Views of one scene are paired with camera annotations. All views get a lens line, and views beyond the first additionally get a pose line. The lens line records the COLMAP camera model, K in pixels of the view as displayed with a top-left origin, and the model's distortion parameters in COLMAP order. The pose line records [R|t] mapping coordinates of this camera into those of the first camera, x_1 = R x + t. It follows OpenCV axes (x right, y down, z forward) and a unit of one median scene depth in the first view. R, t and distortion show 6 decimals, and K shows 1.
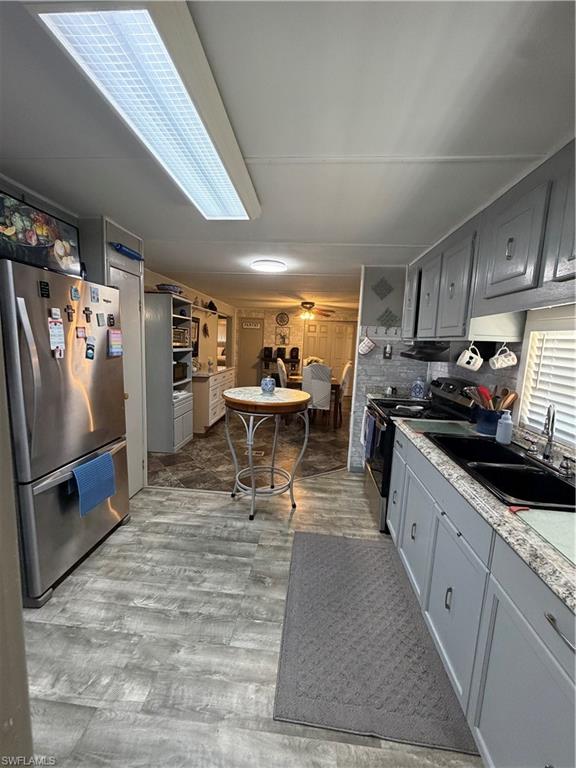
lens RADIAL K [[305.9, 0, 287.9], [0, 305.9, 381.4], [0, 0, 1]] dist [-0.000504, 0.000621]
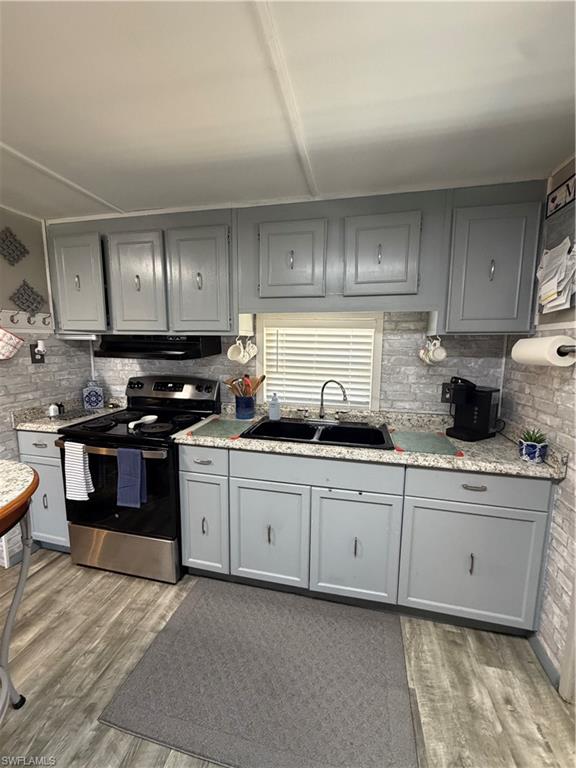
lens RADIAL K [[305.9, 0, 287.9], [0, 305.9, 381.4], [0, 0, 1]] dist [-0.000504, 0.000621]
pose [[0.135661, -0.172095, 0.975694, -0.305812], [0.127351, 0.979658, 0.155087, -0.088683], [-0.982536, 0.103216, 0.154818, 0.509942]]
